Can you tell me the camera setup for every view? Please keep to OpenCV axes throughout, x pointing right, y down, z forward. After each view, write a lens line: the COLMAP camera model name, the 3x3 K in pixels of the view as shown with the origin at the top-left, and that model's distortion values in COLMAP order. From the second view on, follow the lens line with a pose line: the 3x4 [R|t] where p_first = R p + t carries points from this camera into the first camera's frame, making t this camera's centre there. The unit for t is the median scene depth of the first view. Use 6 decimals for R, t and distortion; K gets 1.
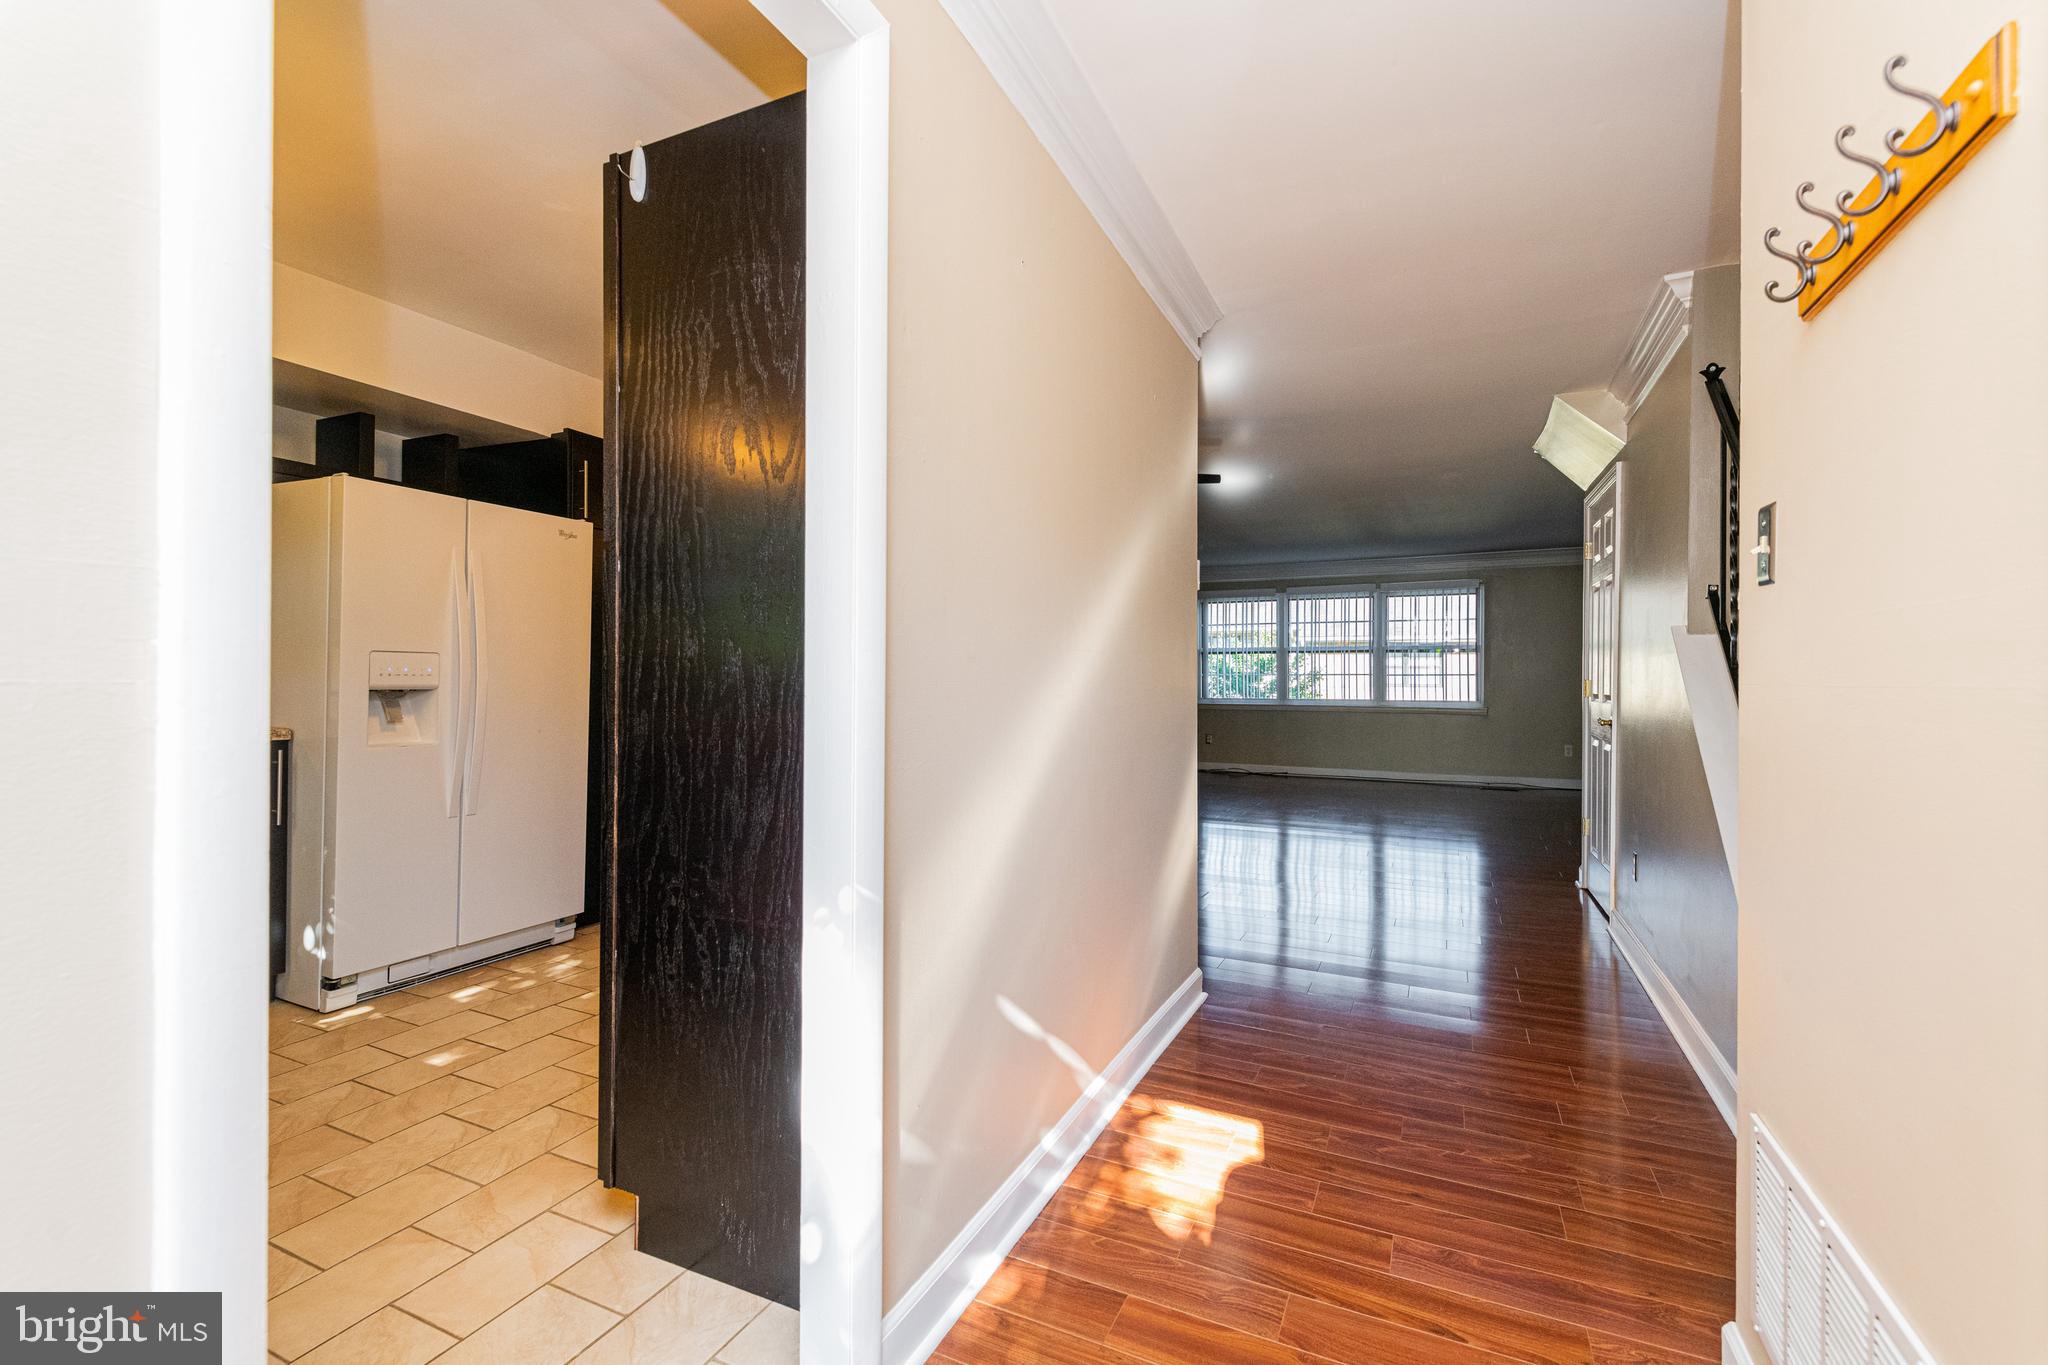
lens RADIAL K [[889.2, 0, 1030.8], [0, 889.2, 676.6], [0, 0, 1]] dist [0.002584, 0.000084]
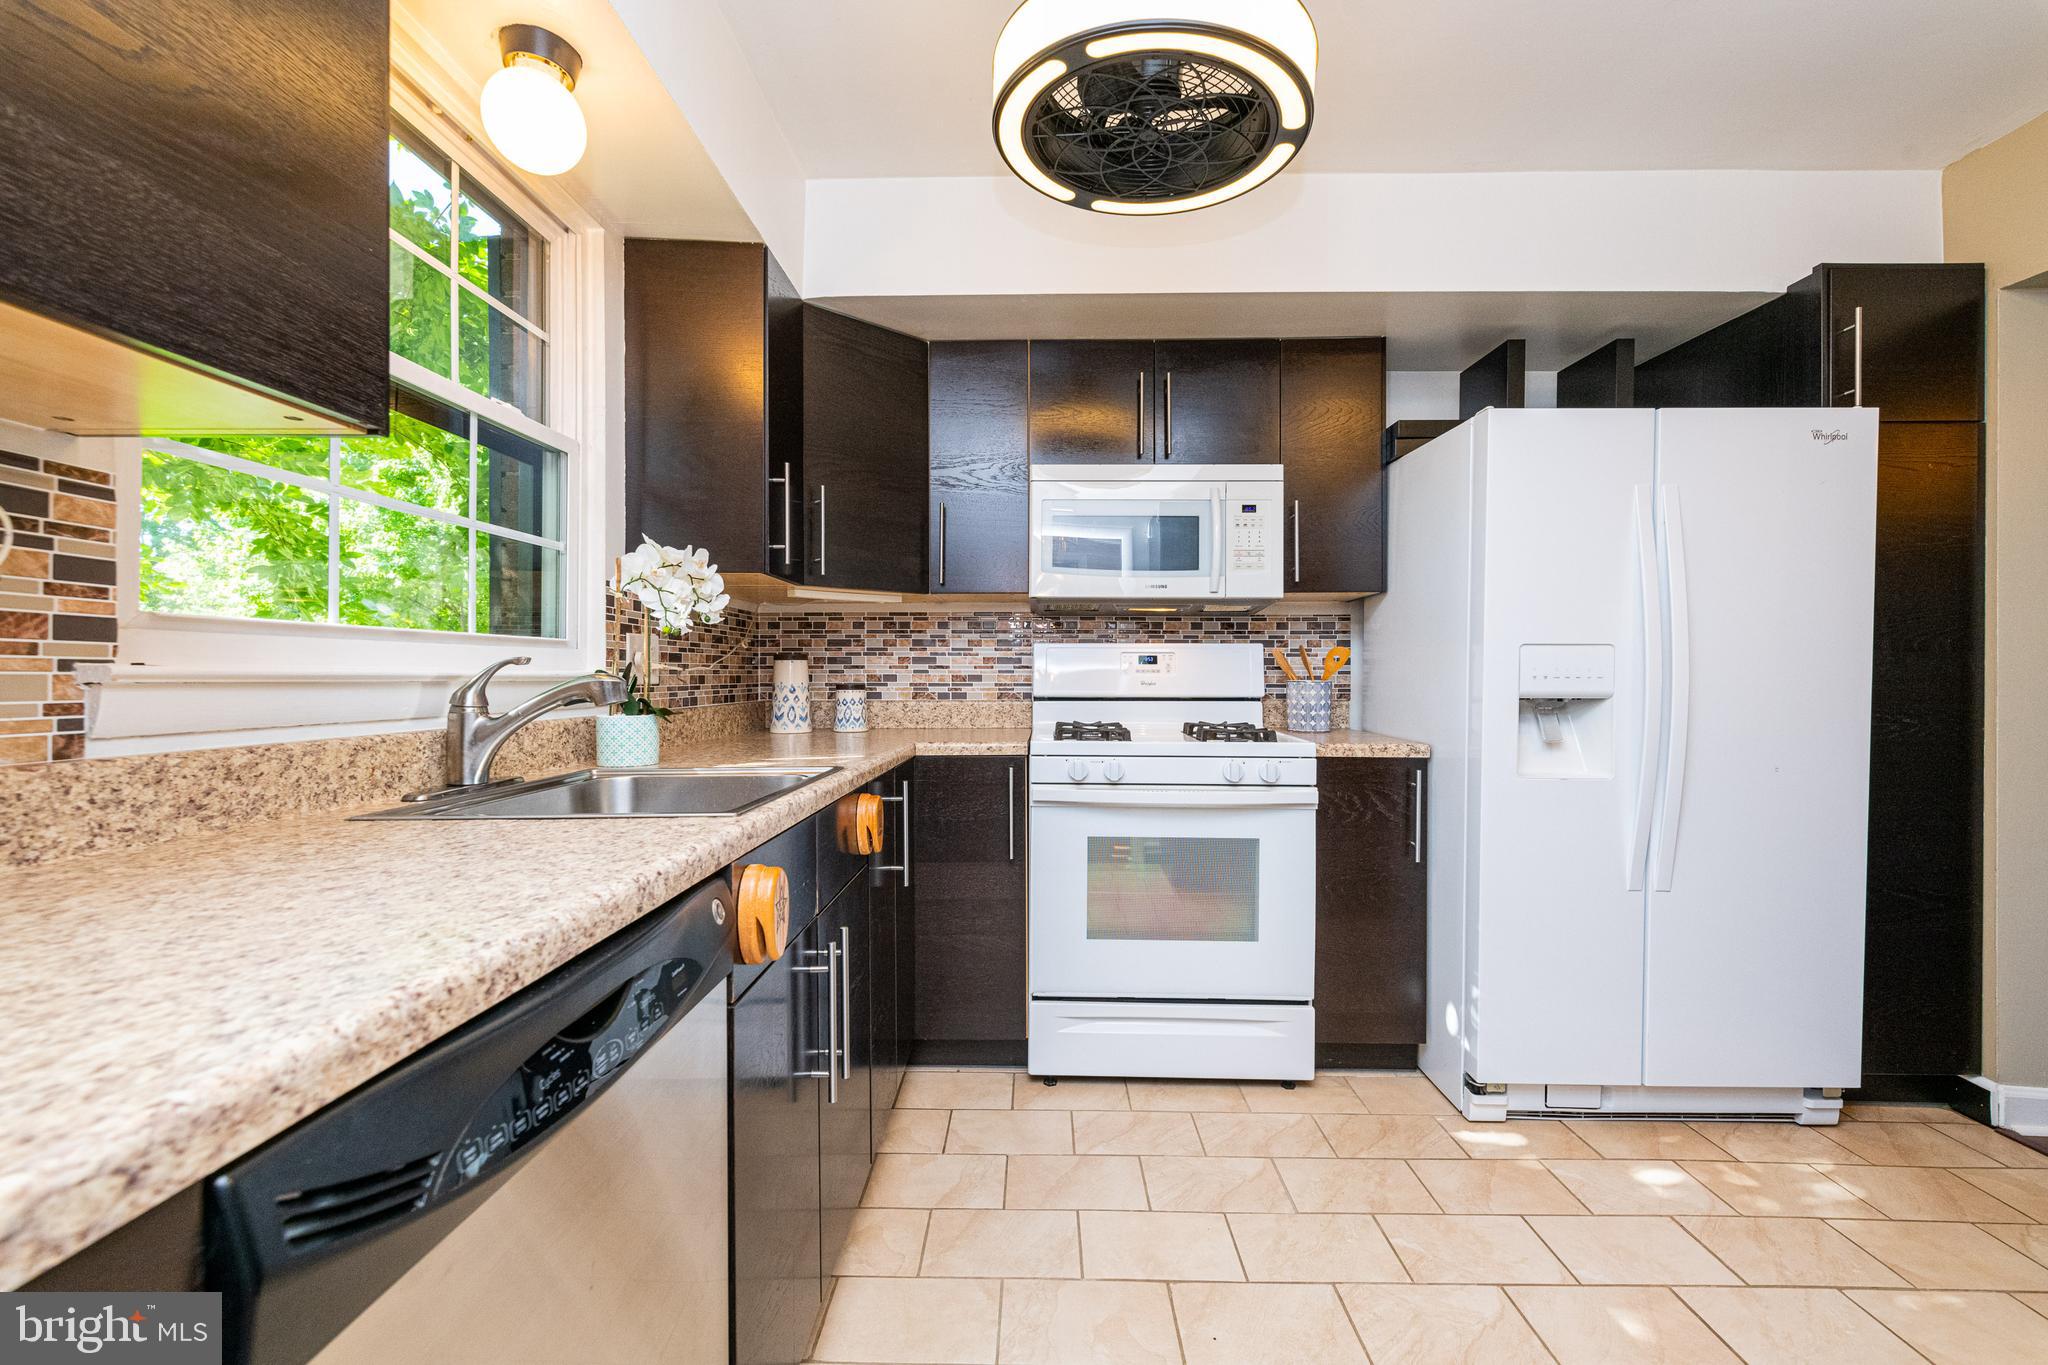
lens RADIAL K [[889.2, 0, 1030.8], [0, 889.2, 676.6], [0, 0, 1]] dist [0.002584, 0.000084]
pose [[0.429149, -0.000920, -0.903233, -0.241119], [0.002038, 0.999998, -0.000051, -0.003881], [0.903231, -0.001819, 0.429150, 0.306187]]
